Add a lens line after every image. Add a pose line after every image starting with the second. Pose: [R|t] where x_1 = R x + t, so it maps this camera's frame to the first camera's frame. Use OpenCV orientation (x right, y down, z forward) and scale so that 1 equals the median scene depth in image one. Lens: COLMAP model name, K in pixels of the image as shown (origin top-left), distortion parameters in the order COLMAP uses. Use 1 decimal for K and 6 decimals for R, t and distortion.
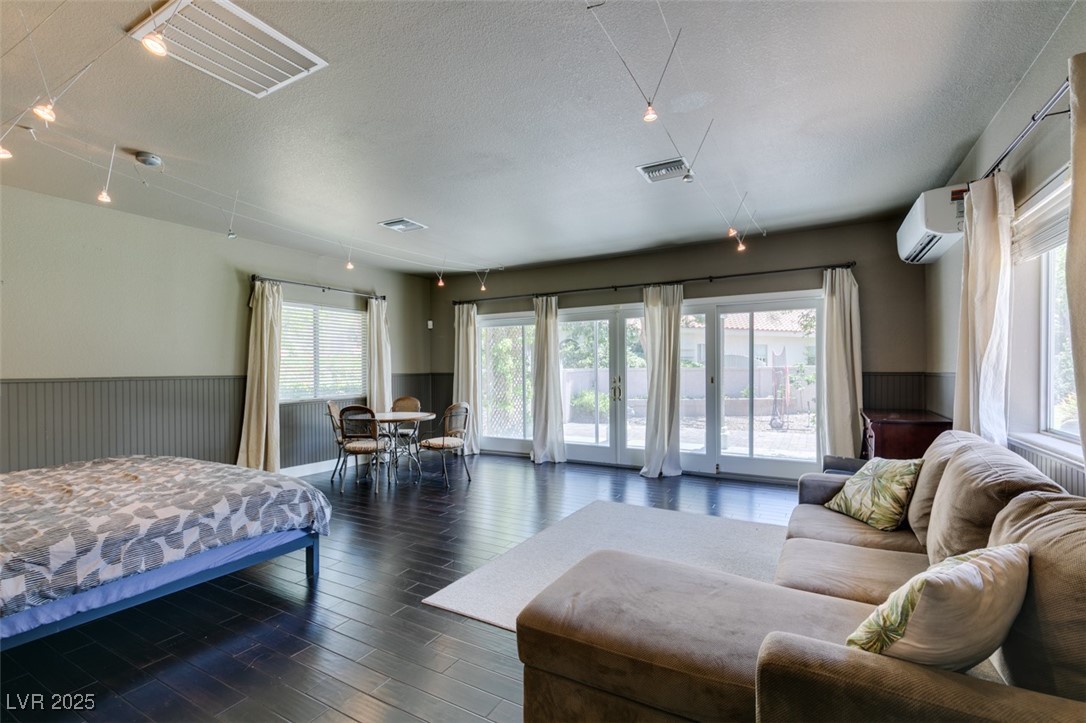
lens RADIAL K [[488.1, 0, 535.4], [0, 488.1, 368.4], [0, 0, 1]] dist [0.009750, -0.001310]
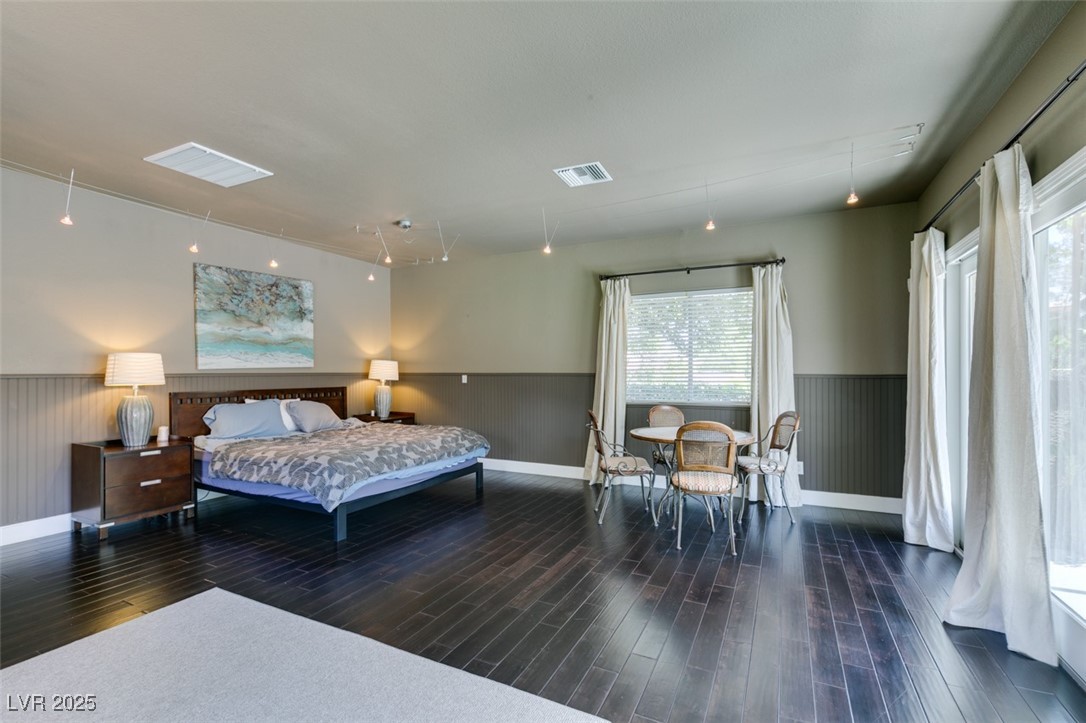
lens RADIAL K [[488.1, 0, 541.9], [0, 488.1, 371.9], [0, 0, 1]] dist [0.009750, -0.001310]
pose [[0.068134, 0.012427, -0.997599, 0.421242], [0.001459, 0.999920, 0.012555, -0.001484], [0.997675, -0.002311, 0.068110, 0.786594]]
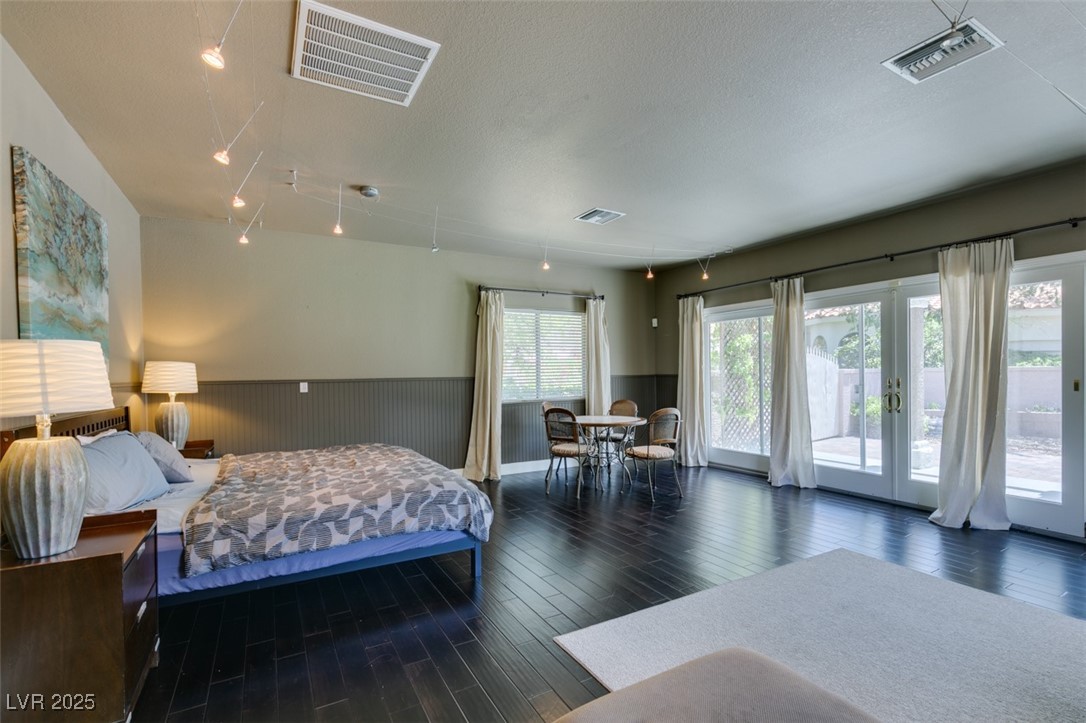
lens RADIAL K [[488.1, 0, 537.8], [0, 488.1, 376.2], [0, 0, 1]] dist [0.009750, -0.001310]
pose [[0.863254, 0.001152, -0.504769, 0.087124], [0.005693, 0.999912, 0.012017, 0.000173], [0.504738, -0.013247, 0.863171, 0.116345]]
